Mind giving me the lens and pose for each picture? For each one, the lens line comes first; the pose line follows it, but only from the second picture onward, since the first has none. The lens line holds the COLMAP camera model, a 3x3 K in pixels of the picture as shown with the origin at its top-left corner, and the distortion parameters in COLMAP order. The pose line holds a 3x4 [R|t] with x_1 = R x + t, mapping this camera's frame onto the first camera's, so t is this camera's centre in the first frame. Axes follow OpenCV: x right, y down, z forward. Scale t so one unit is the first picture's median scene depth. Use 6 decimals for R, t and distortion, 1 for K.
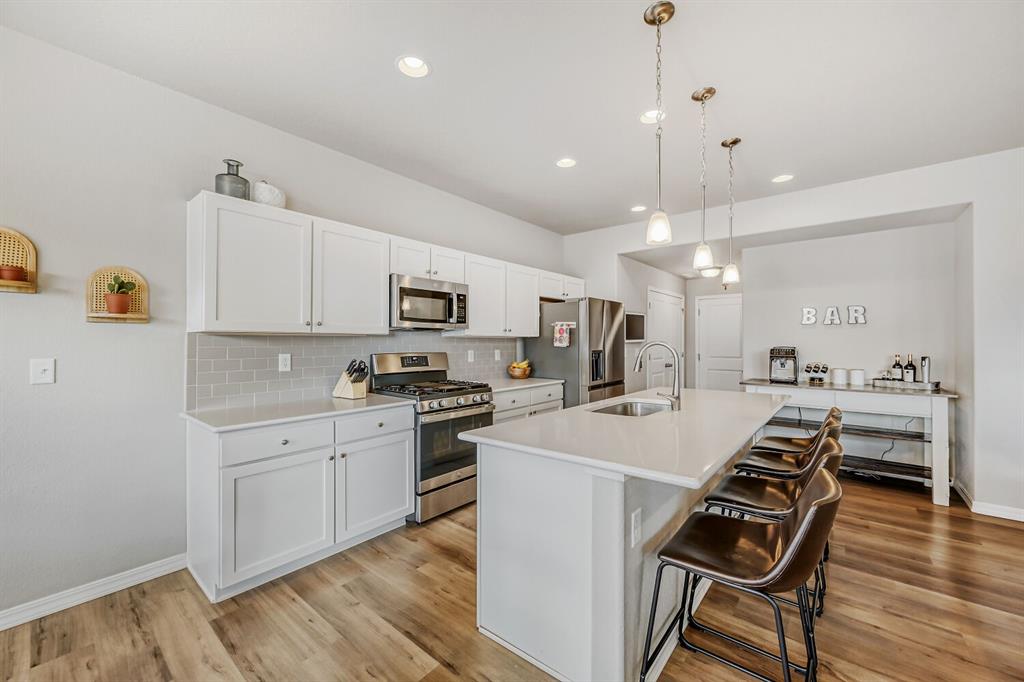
lens RADIAL K [[405.0, 0, 511.9], [0, 405.0, 337.8], [0, 0, 1]] dist [-0.000066, 0.000775]
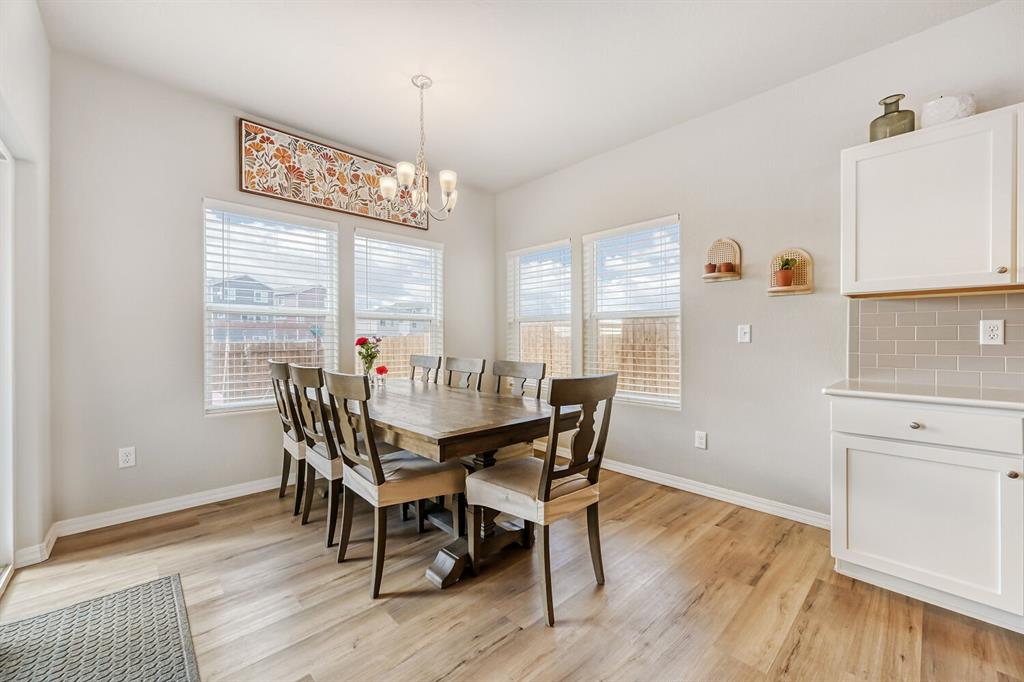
lens RADIAL K [[405.0, 0, 514.9], [0, 405.0, 341.4], [0, 0, 1]] dist [-0.000066, 0.000775]
pose [[-0.117175, 0.003765, -0.993104, 0.275227], [0.006016, 0.999977, 0.003082, 0.080721], [0.993093, -0.005613, -0.117195, 0.301098]]
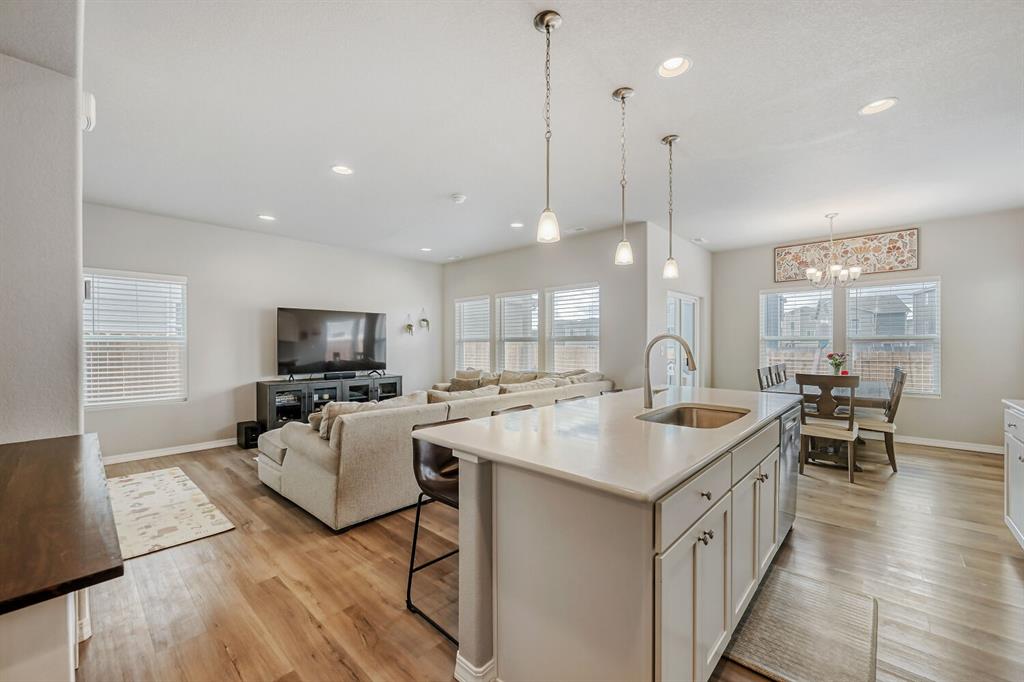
lens RADIAL K [[405.0, 0, 511.6], [0, 405.0, 346.5], [0, 0, 1]] dist [-0.000066, 0.000775]
pose [[-0.998396, 0.002562, 0.056564, 0.678503], [0.002312, 0.999987, -0.004483, 0.038901], [-0.056575, -0.004345, -0.998389, 1.987742]]
